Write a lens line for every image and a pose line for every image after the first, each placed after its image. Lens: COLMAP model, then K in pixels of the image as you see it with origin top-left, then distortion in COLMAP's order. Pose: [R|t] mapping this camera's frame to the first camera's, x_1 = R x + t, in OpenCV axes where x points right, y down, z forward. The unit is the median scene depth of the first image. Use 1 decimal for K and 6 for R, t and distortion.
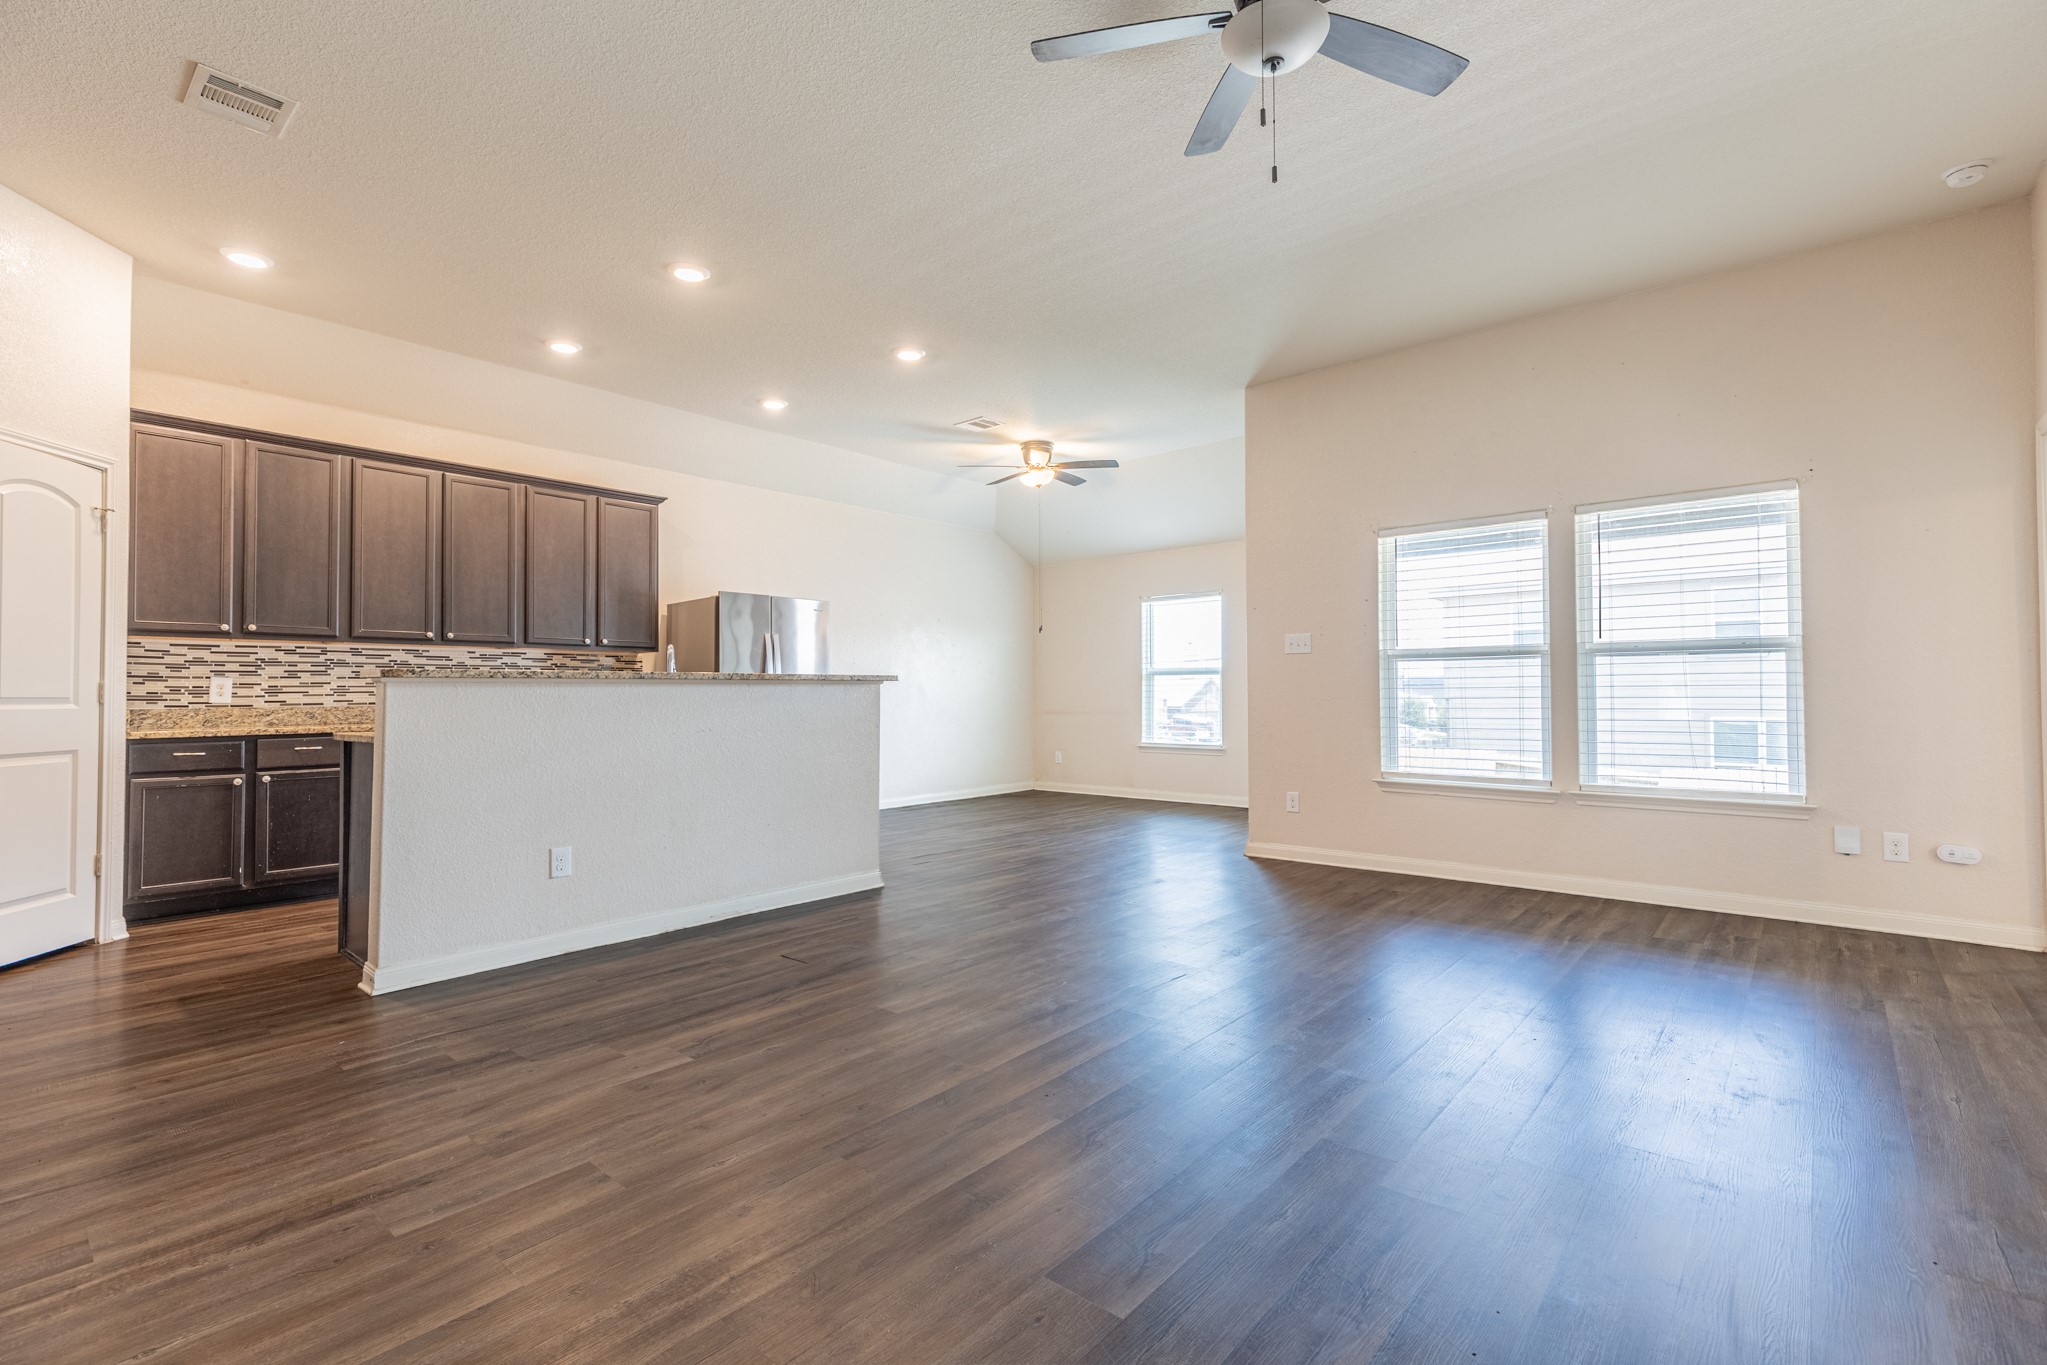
lens RADIAL K [[920.5, 0, 1027.1], [0, 920.5, 680.2], [0, 0, 1]] dist [0.012556, -0.002203]
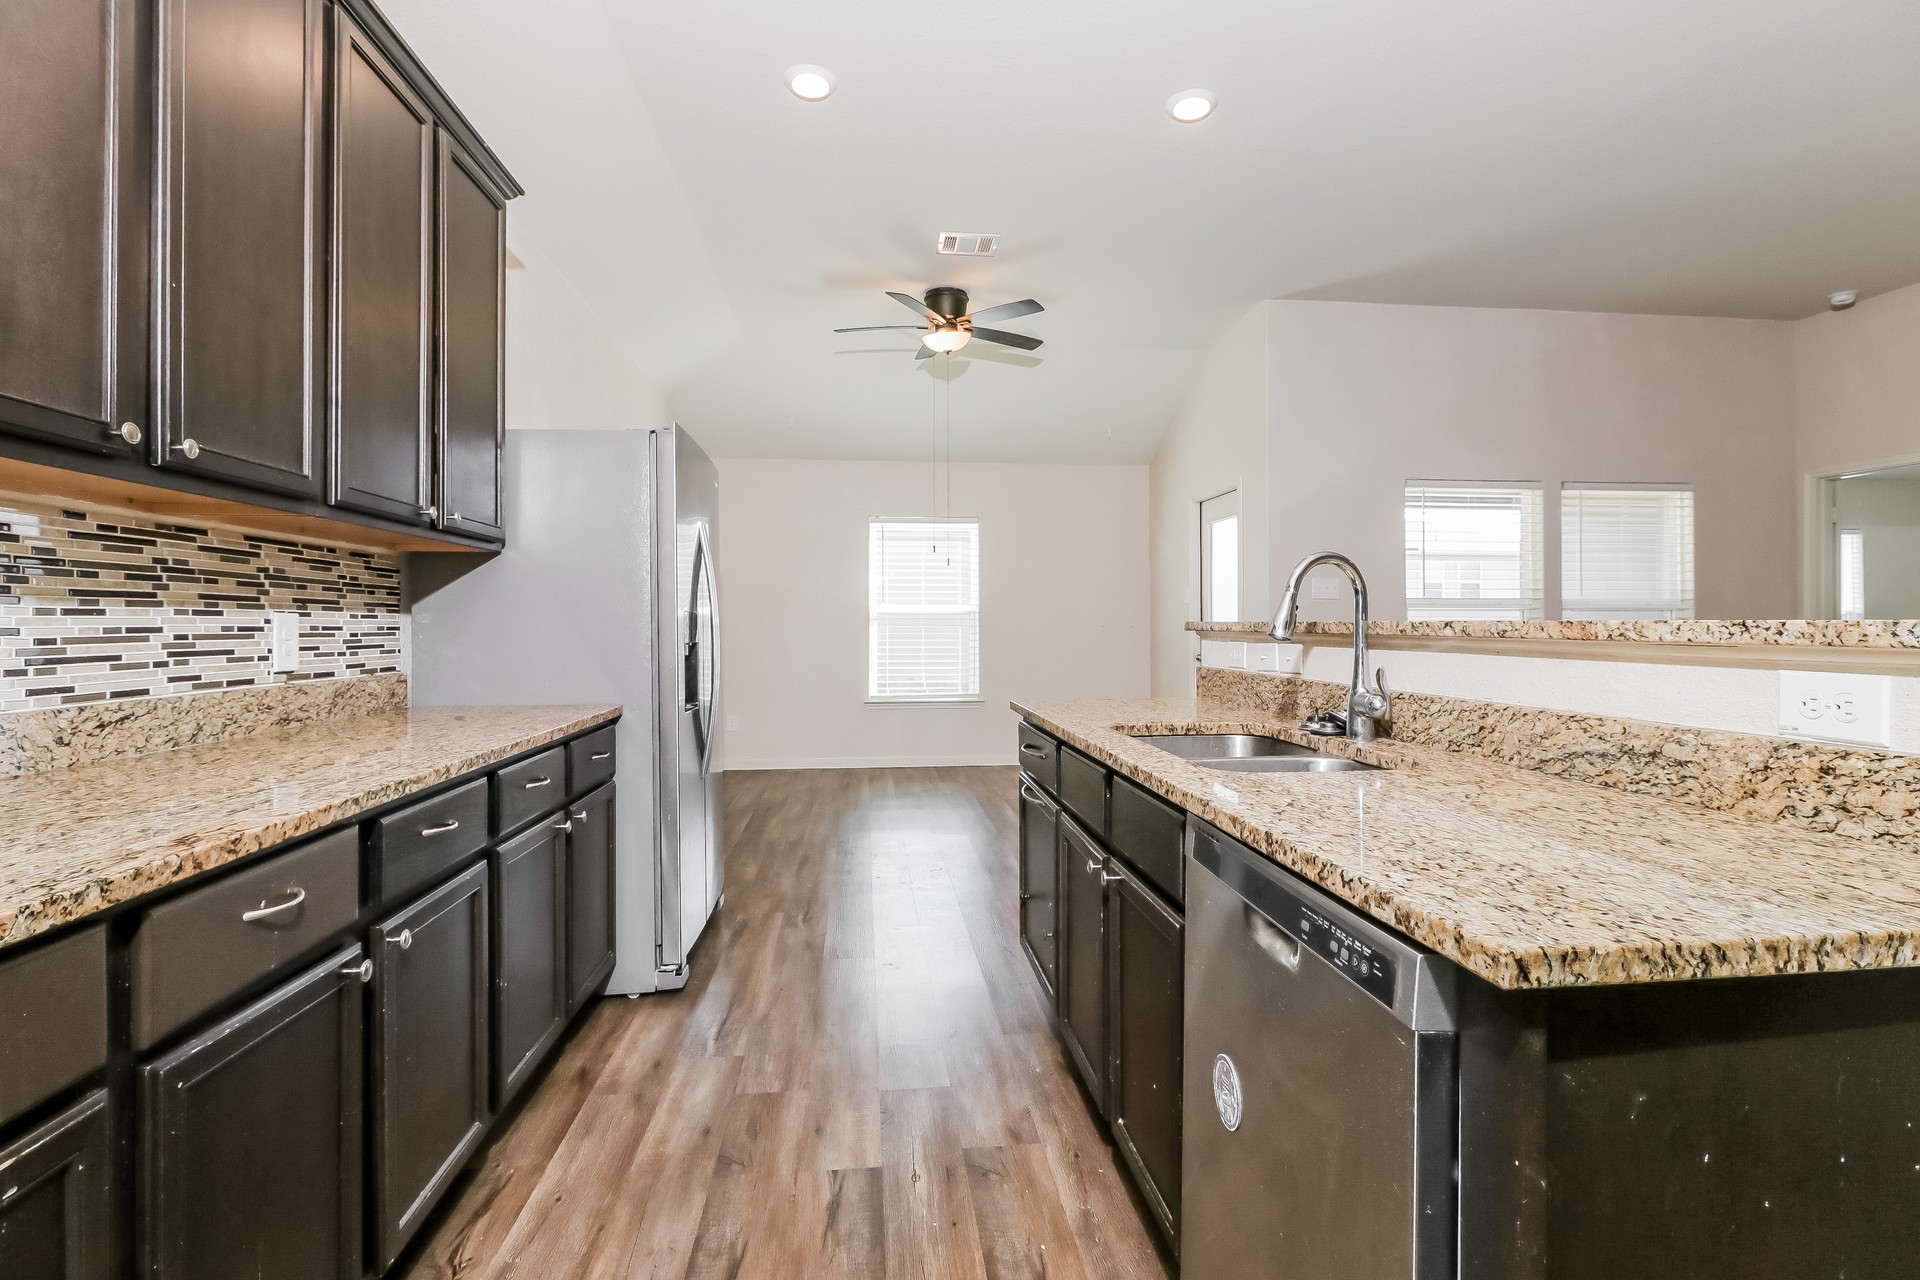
lens RADIAL K [[904.1, 0, 959.9], [0, 904.1, 621.3], [0, 0, 1]] dist [0.000204, -0.000279]
pose [[0.682422, 0.008946, 0.730904, -0.783608], [-0.014797, 0.999889, 0.001576, -0.003768], [-0.730809, -0.011891, 0.682479, 0.794868]]
